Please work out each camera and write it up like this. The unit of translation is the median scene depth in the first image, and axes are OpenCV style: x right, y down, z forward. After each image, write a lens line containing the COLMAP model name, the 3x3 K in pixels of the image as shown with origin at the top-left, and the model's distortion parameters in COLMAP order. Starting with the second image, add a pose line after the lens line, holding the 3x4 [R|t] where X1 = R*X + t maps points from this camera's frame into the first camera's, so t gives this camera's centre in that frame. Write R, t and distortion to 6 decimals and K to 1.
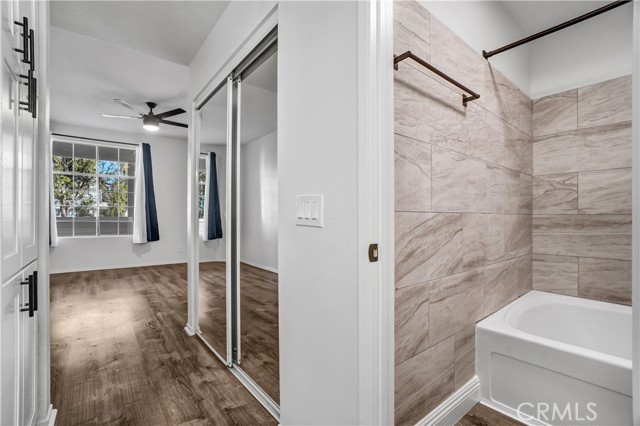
lens RADIAL K [[291.9, 0, 317.1], [0, 291.9, 215.7], [0, 0, 1]] dist [-0.060230, 0.021836]
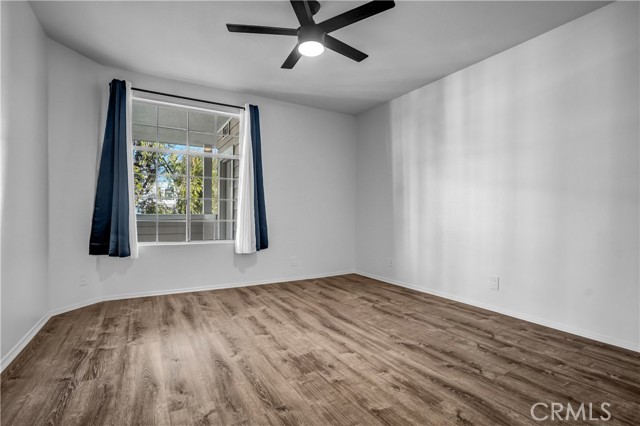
lens RADIAL K [[300.7, 0, 306.7], [0, 300.7, 215.5], [0, 0, 1]] dist [-0.016861, 0.000288]
pose [[0.987064, 0.002581, -0.160303, -0.412265], [-0.002065, 0.999992, 0.003383, 0.005066], [0.160311, -0.003008, 0.987062, 0.363904]]
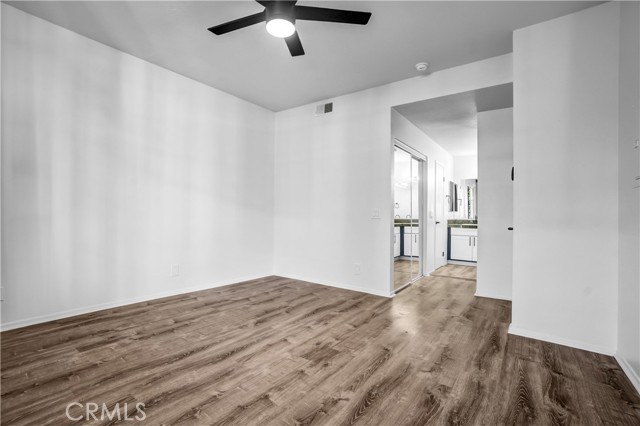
lens RADIAL K [[291.9, 0, 317.1], [0, 291.9, 215.7], [0, 0, 1]] dist [-0.060230, 0.021836]
pose [[-0.265787, -0.005359, 0.964017, -0.878842], [-0.021671, 0.999765, -0.000417, 0.006207], [-0.963788, -0.021002, -0.265841, 0.887693]]
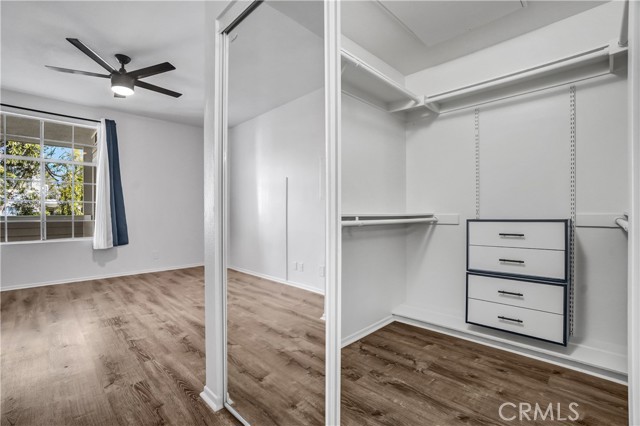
lens RADIAL K [[291.9, 0, 317.1], [0, 291.9, 215.7], [0, 0, 1]] dist [-0.060230, 0.021836]
pose [[0.993751, -0.004239, 0.111544, -0.147205], [0.003835, 0.999985, 0.003836, 0.007238], [-0.111558, -0.003384, 0.993752, 0.196330]]
